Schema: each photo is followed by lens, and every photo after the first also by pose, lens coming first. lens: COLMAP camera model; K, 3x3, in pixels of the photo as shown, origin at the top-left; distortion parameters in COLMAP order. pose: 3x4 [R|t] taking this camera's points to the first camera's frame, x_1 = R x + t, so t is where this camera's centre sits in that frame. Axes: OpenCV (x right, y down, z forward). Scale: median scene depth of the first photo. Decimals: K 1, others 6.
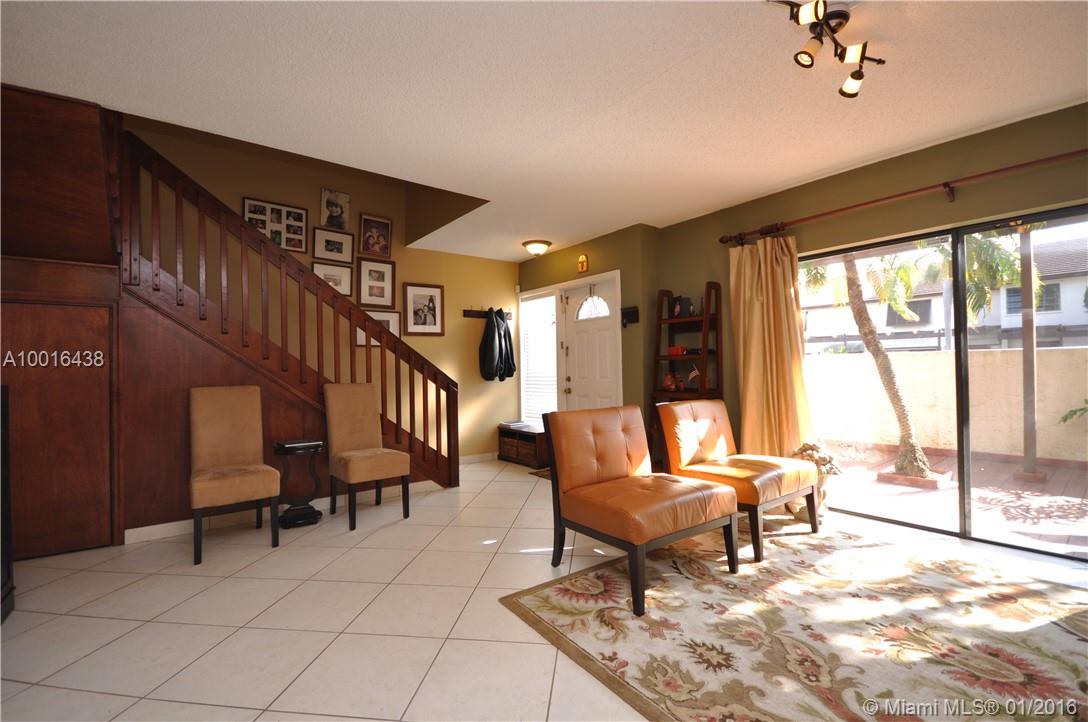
lens RADIAL K [[480.6, 0, 536.6], [0, 480.6, 359.7], [0, 0, 1]] dist [-0.005083, -0.002870]
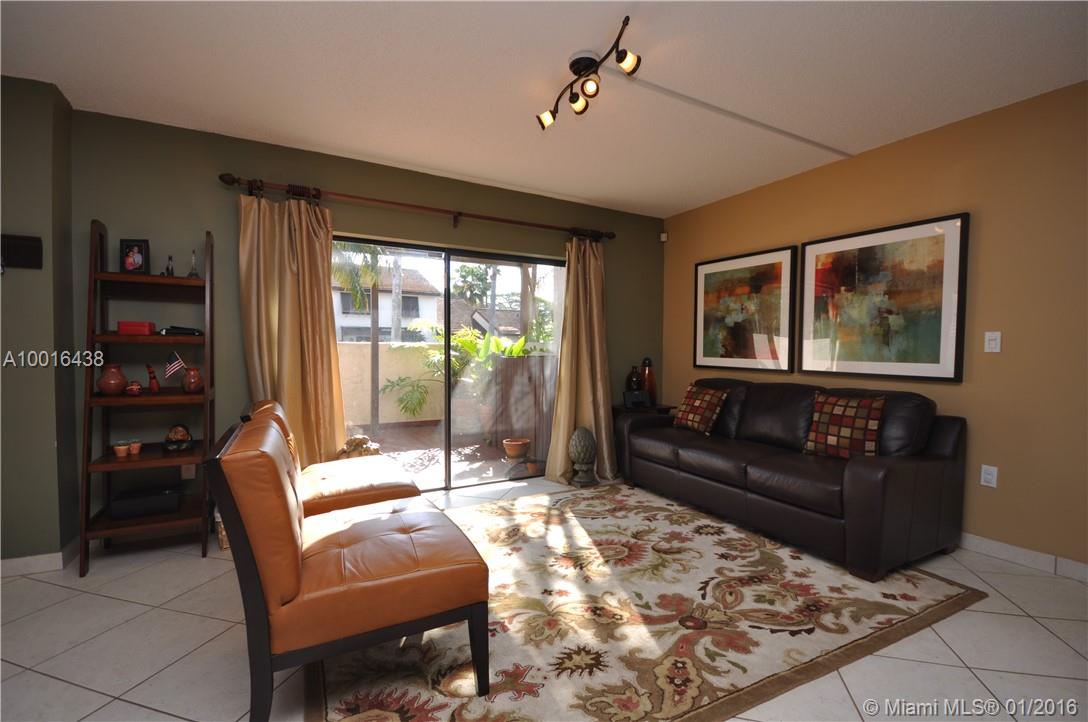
lens RADIAL K [[480.6, 0, 544.7], [0, 480.6, 362.2], [0, 0, 1]] dist [-0.005083, -0.002870]
pose [[0.127742, -0.005949, 0.991790, -0.366902], [-0.022247, 0.999713, 0.008862, 0.010569], [-0.991558, -0.023197, 0.127573, 0.600383]]
